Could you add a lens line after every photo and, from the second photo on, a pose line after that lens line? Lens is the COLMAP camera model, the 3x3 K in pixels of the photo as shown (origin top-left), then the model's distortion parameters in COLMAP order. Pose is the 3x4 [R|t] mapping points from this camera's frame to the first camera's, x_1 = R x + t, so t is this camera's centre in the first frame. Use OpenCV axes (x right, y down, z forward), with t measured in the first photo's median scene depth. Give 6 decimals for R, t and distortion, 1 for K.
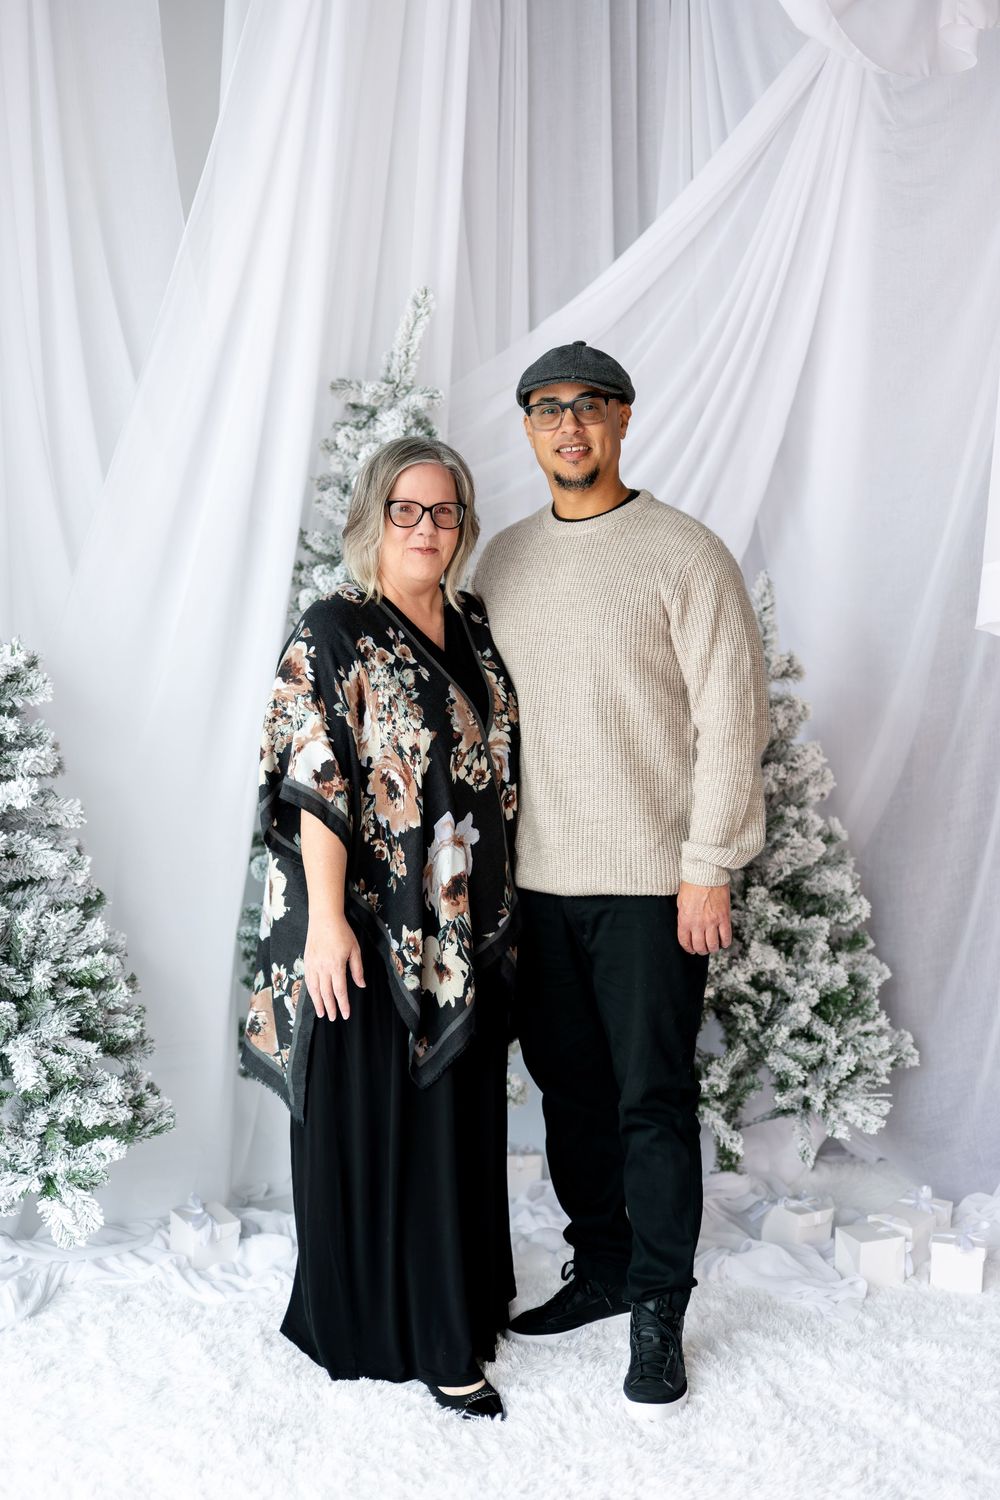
lens RADIAL K [[2116.7, 0, 482.7], [0, 2116.7, 757.0], [0, 0, 1]] dist [-0.012219, 0.000000]
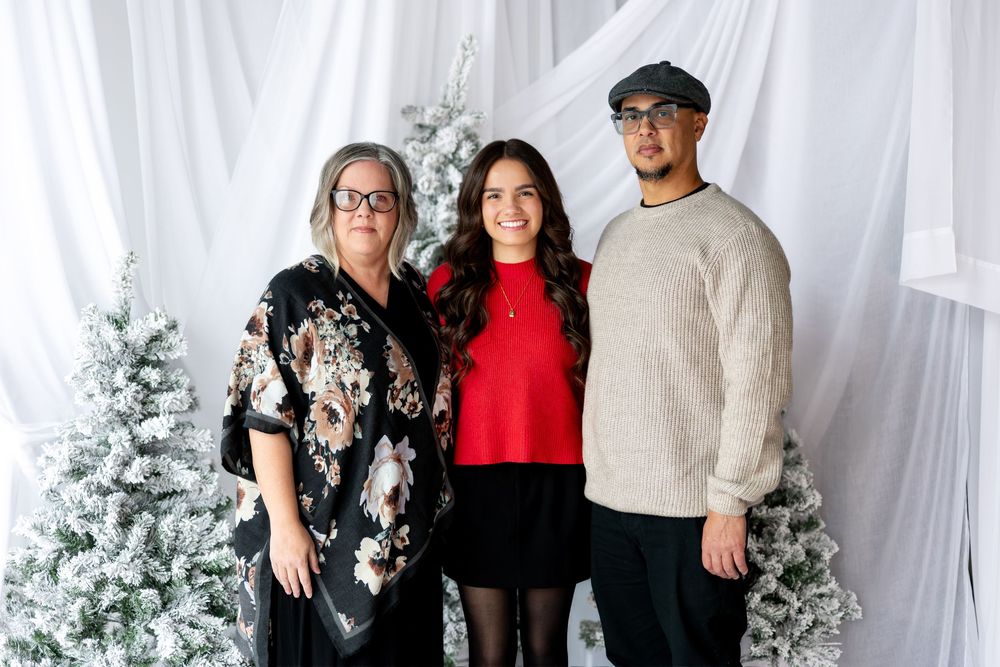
lens RADIAL K [[1411.1, 0, 496.7], [0, 1411.1, 330.7], [0, 0, 1]] dist [-0.012219, 0.000000]
pose [[0.998793, -0.020405, -0.044679, 0.025043], [0.019305, 0.999503, -0.024918, -0.014737], [0.045165, 0.024025, 0.998691, 0.124707]]
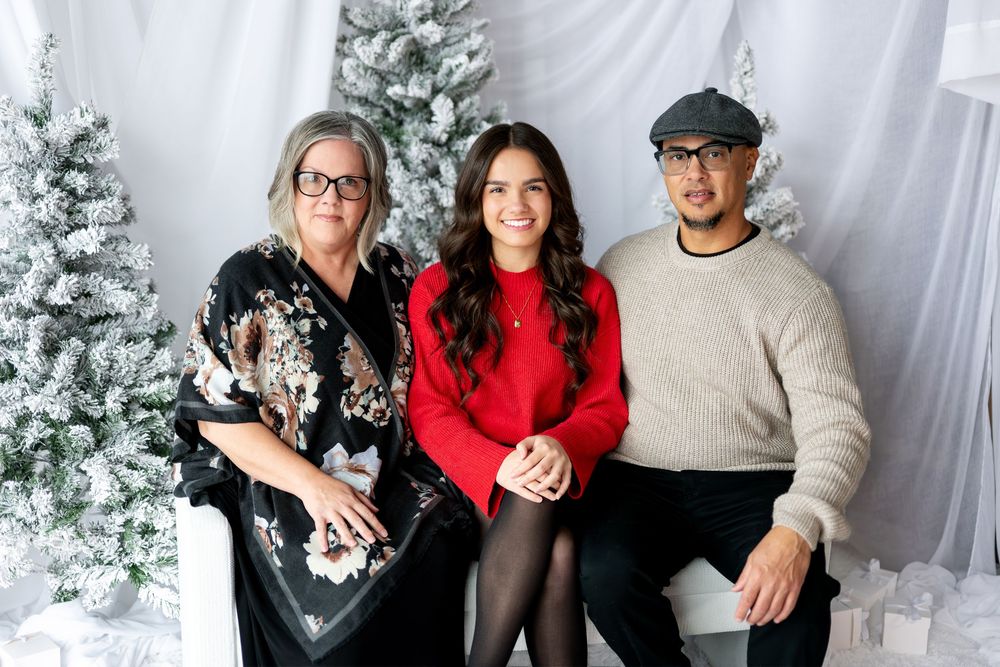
lens RADIAL K [[1411.1, 0, 502.9], [0, 1411.1, 332.6], [0, 0, 1]] dist [-0.012219, 0.000000]
pose [[0.999922, -0.007300, -0.010153, 0.007590], [0.008232, 0.995450, 0.094929, -0.002974], [0.009414, -0.095005, 0.995432, 0.223178]]
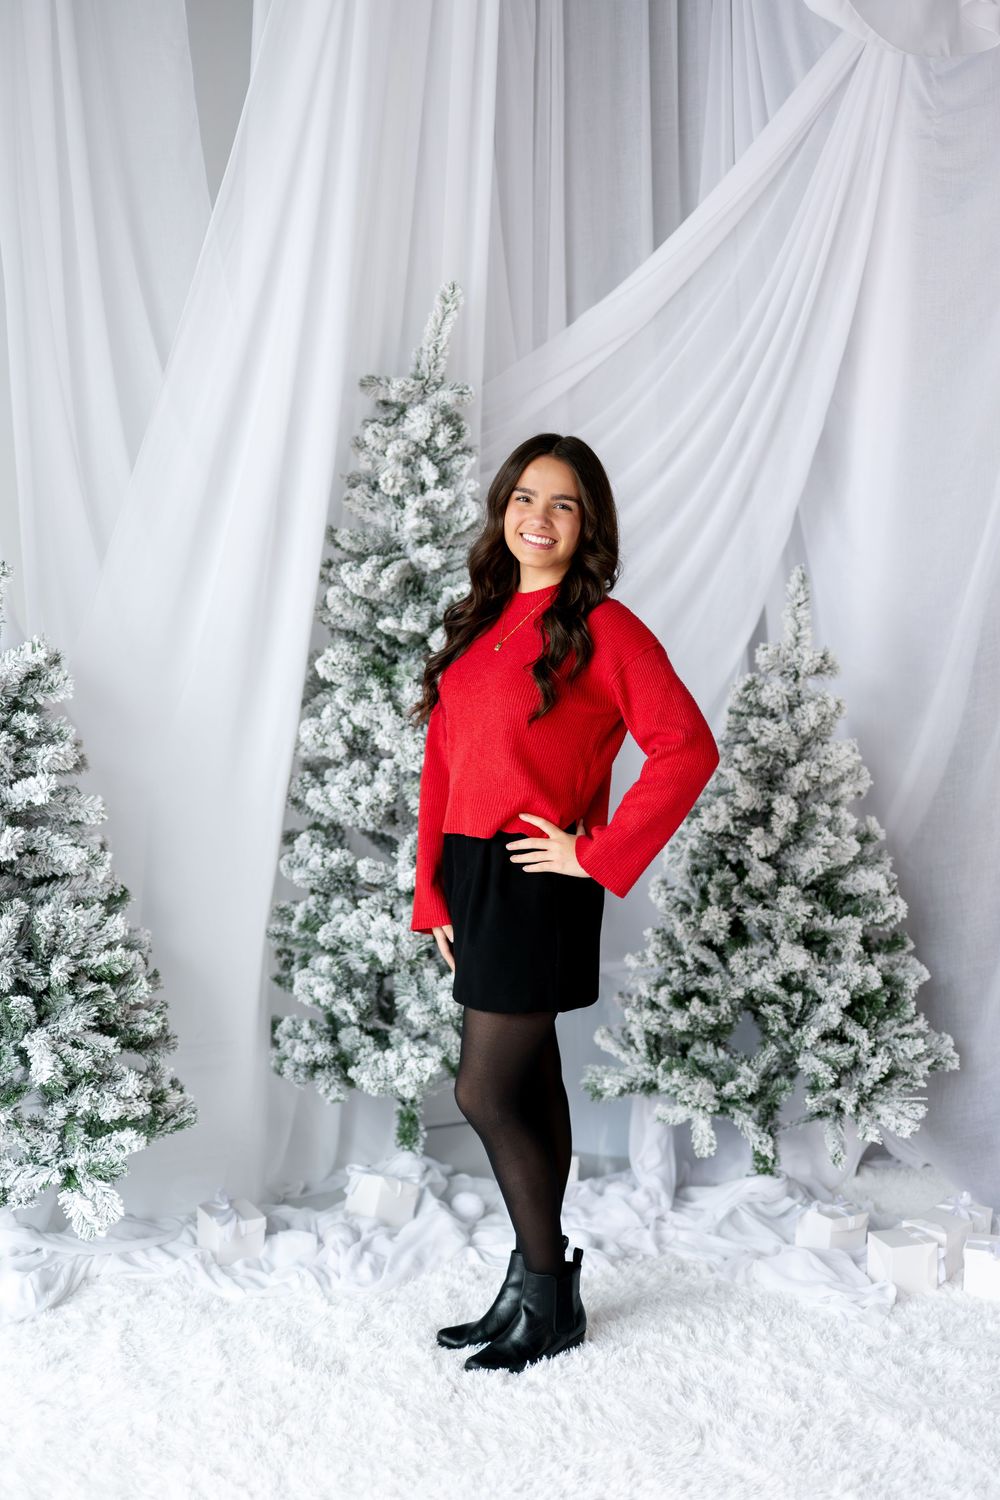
lens RADIAL K [[2116.7, 0, 475.8], [0, 2116.7, 778.8], [0, 0, 1]] dist [-0.012219, 0.000000]
pose [[0.997873, 0.000277, -0.065186, 0.048886], [0.000125, 0.999981, 0.006162, 0.005253], [0.065186, -0.006157, 0.997854, 0.007065]]
